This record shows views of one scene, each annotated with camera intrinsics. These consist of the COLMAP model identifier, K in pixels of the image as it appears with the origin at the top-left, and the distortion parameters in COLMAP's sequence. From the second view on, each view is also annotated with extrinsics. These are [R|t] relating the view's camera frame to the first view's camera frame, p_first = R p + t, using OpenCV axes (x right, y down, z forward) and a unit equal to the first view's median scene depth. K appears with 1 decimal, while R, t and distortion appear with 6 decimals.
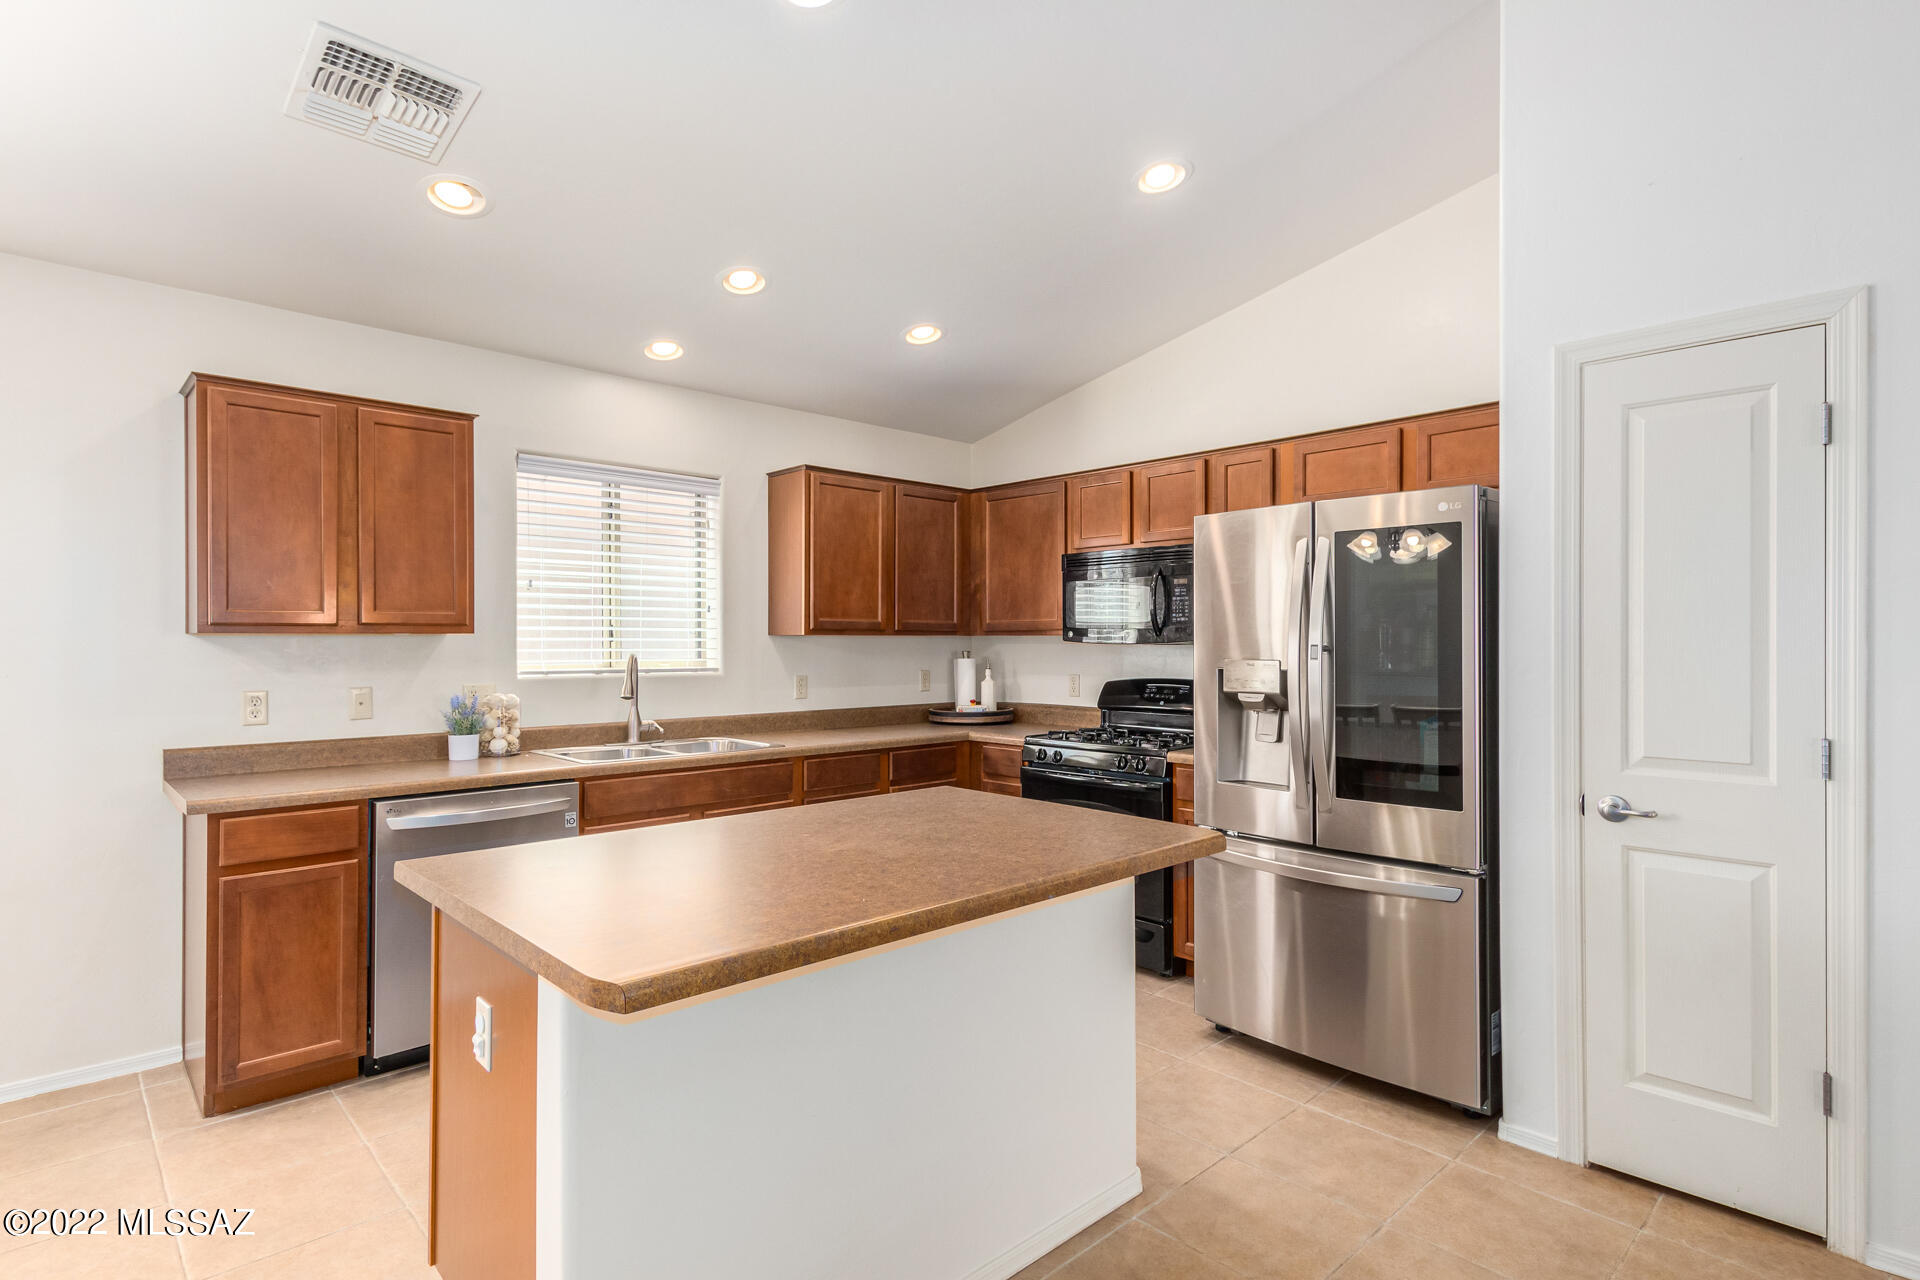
lens RADIAL K [[974.5, 0, 960.0], [0, 974.5, 640.0], [0, 0, 1]] dist [0.003481, 0.000840]
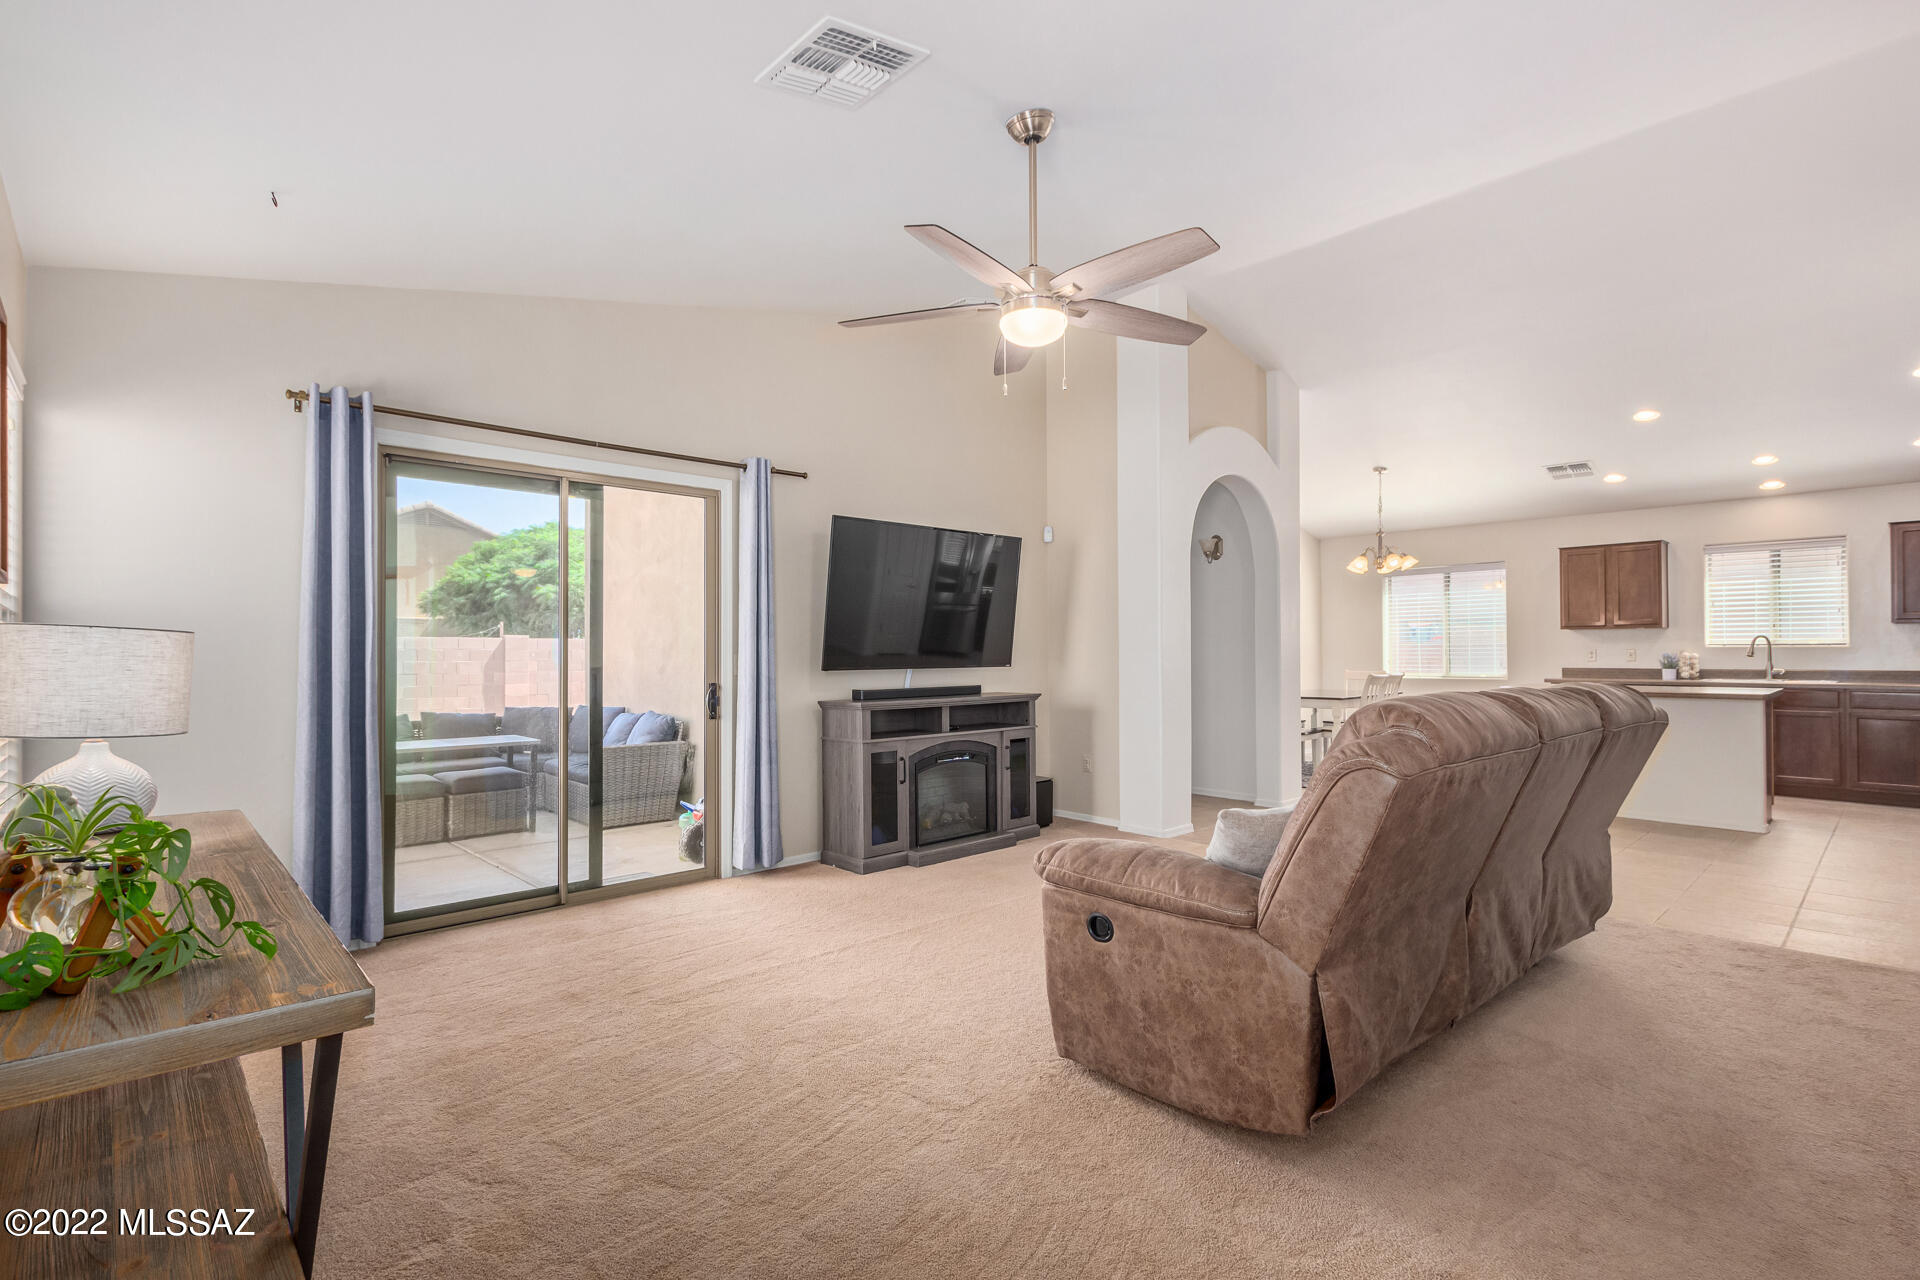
lens RADIAL K [[900.1, 0, 957.5], [0, 900.1, 641.1], [0, 0, 1]] dist [0.002865, -0.000278]
pose [[-0.009076, -0.013482, -0.999868, 1.756487], [0.003729, 0.999902, -0.013516, 0.050792], [0.999952, -0.003851, -0.009025, -0.755032]]
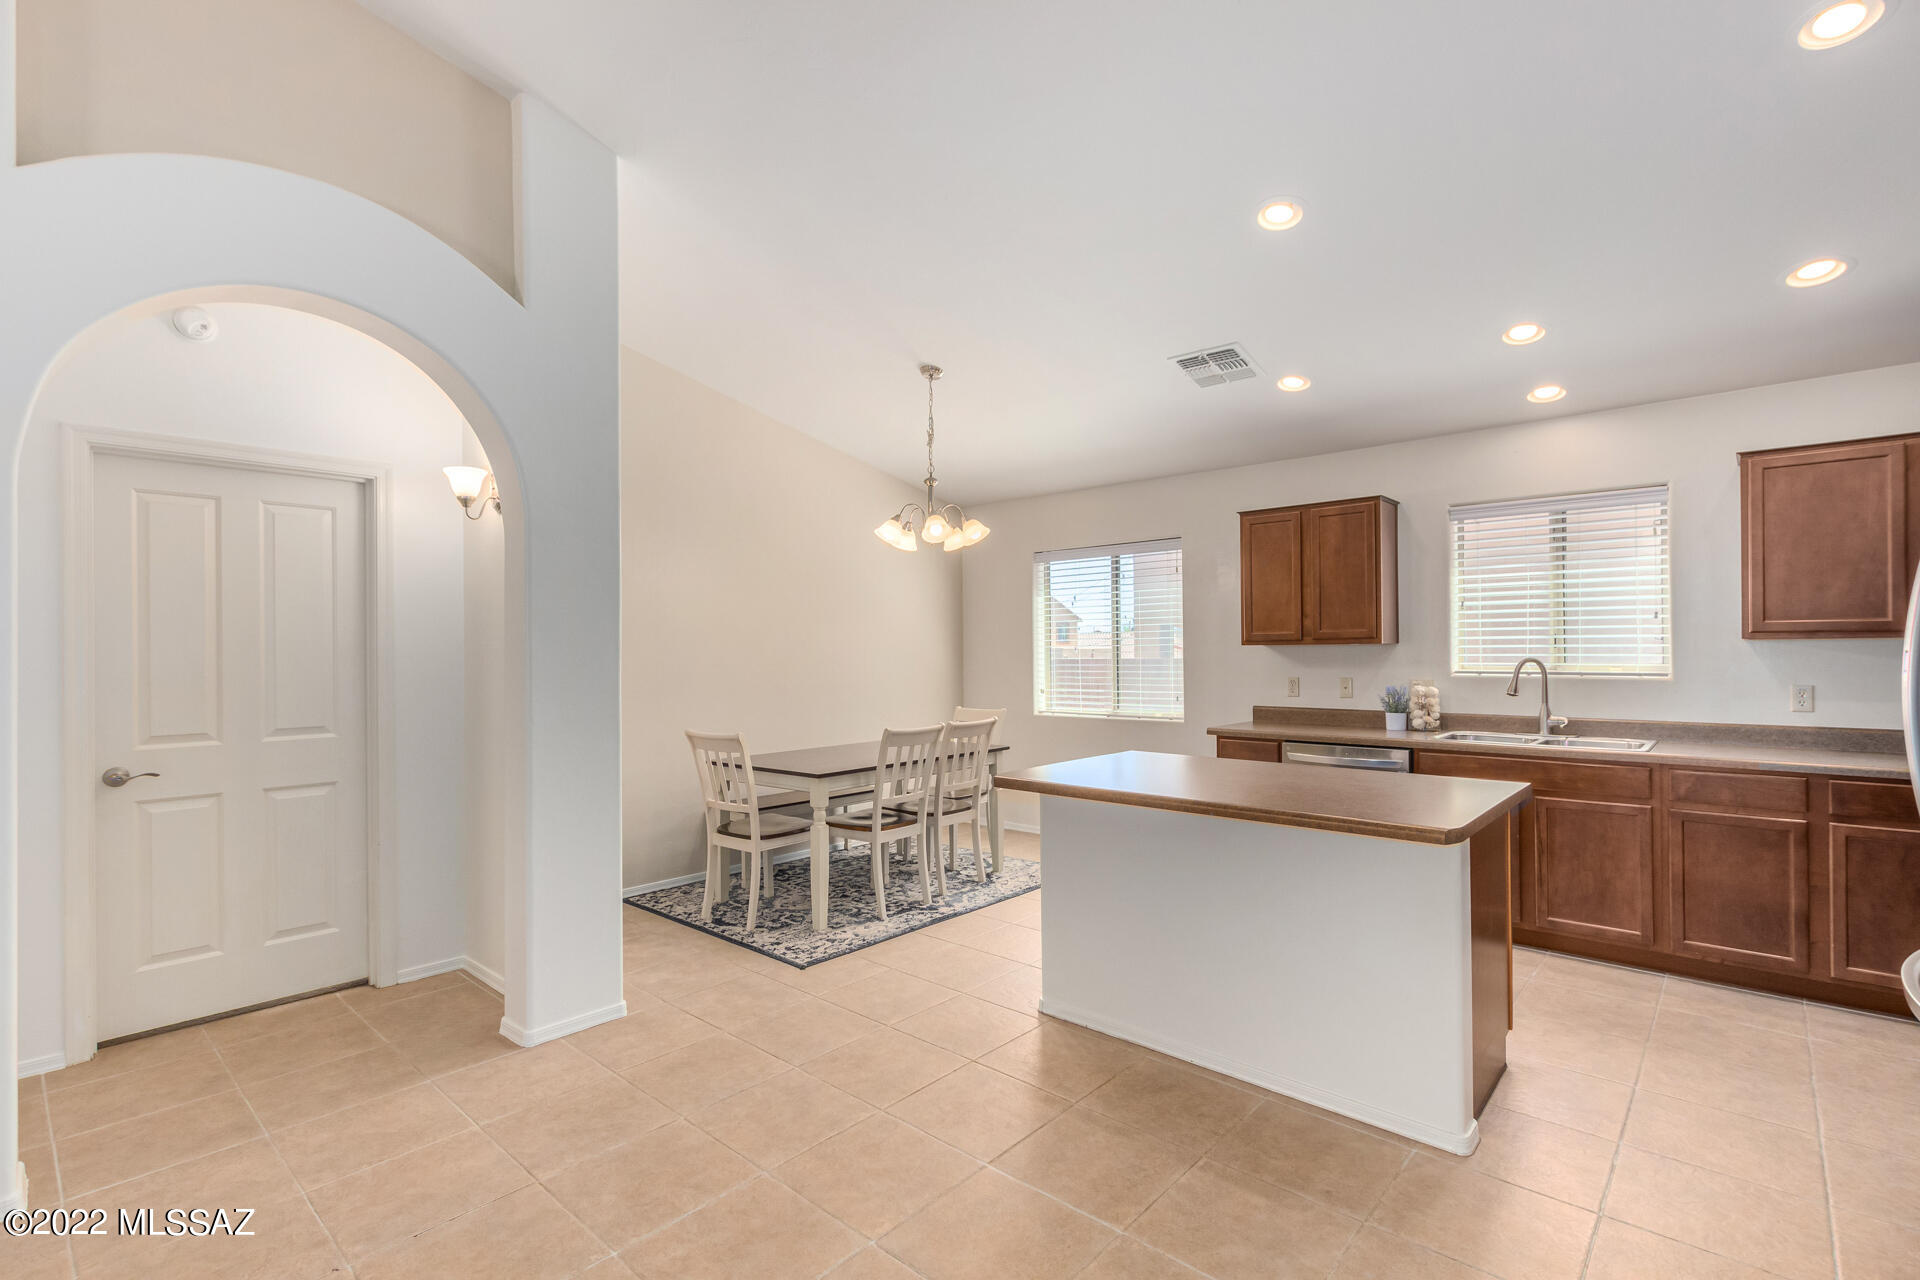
lens RADIAL K [[893.5, 0, 968.7], [0, 893.5, 645.8], [0, 0, 1]] dist [0.016021, 0.000342]
pose [[0.089026, -0.008237, -0.995995, 0.762871], [0.008640, 0.999935, -0.007497, 0.001451], [0.995992, -0.007938, 0.089092, 0.249010]]
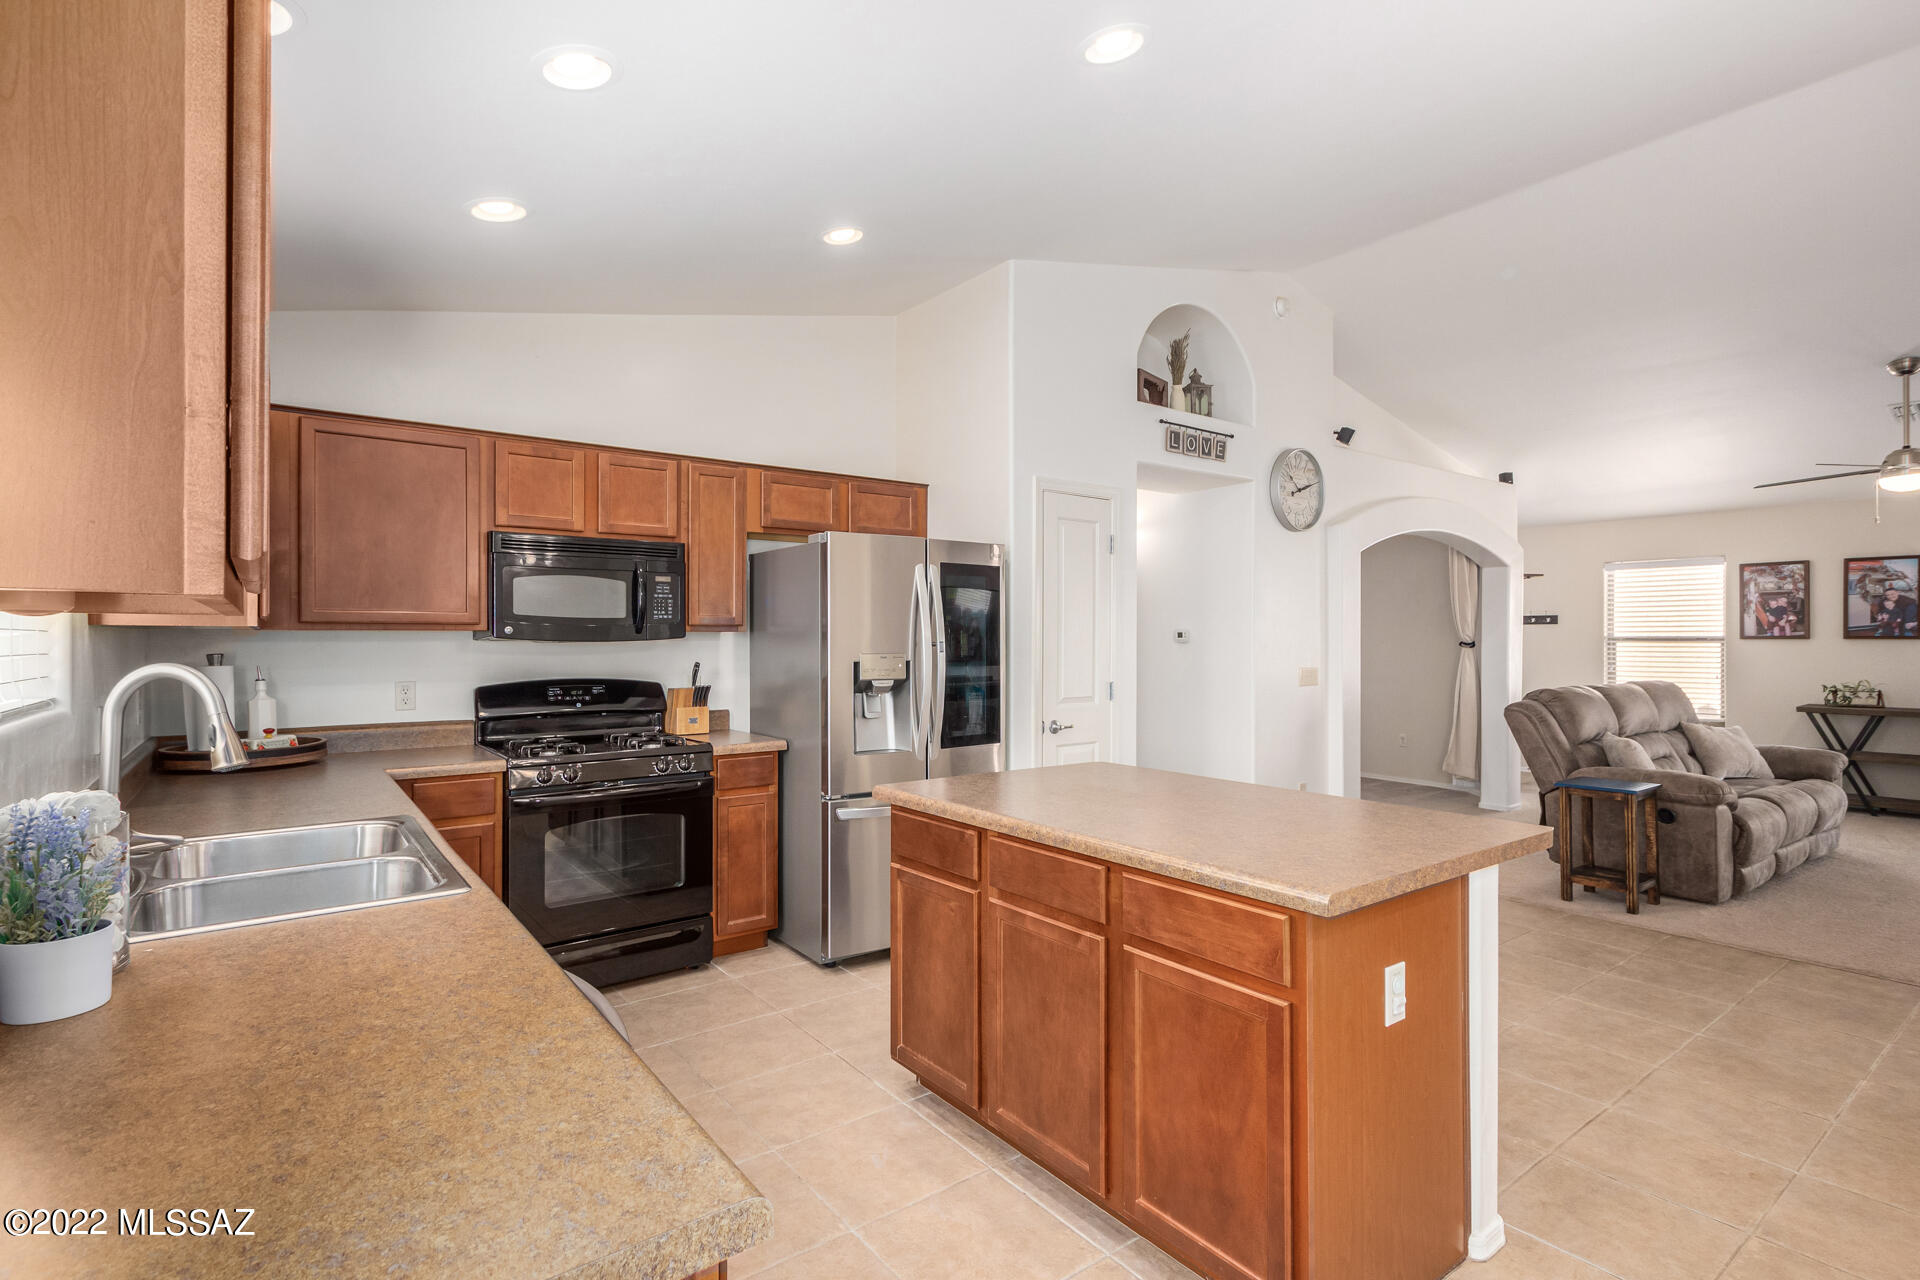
lens RADIAL K [[900.1, 0, 957.5], [0, 900.1, 641.1], [0, 0, 1]] dist [0.002865, -0.000278]
pose [[0.122689, -0.004912, 0.992433, -0.758620], [-0.001575, 0.999986, 0.005144, -0.001862], [-0.992444, -0.002194, 0.122679, 0.671211]]
